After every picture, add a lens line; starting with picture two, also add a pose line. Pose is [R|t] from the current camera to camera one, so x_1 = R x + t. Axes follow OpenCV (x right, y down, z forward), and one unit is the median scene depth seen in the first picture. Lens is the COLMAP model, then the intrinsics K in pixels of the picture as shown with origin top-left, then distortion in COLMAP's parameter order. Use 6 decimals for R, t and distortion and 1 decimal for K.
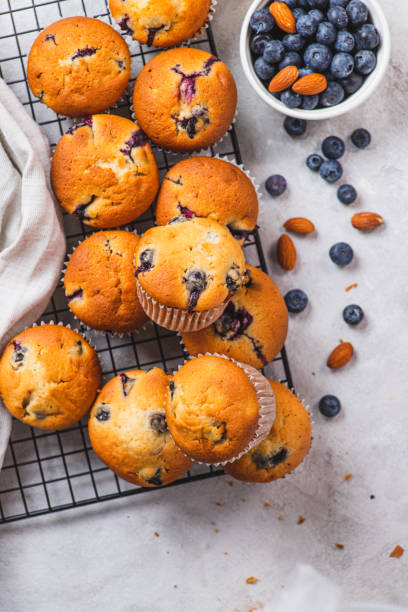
lens RADIAL K [[1814.6, 0, 204.0], [0, 1814.6, 306.0], [0, 0, 1]] dist [-0.060860, 0.935485]
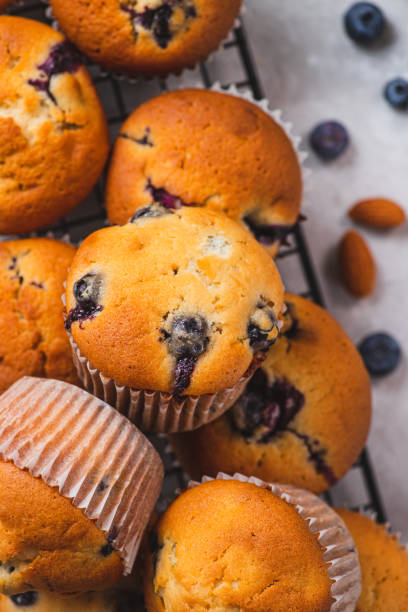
lens RADIAL K [[1798.9, 0, 260.6], [0, 1798.9, 307.3], [0, 0, 1]] dist [2.167402, 0.011048]
pose [[0.998234, -0.055821, 0.020304, 0.005577], [0.055844, 0.998439, -0.000586, -0.018344], [-0.020240, 0.001719, 0.999794, 0.474838]]
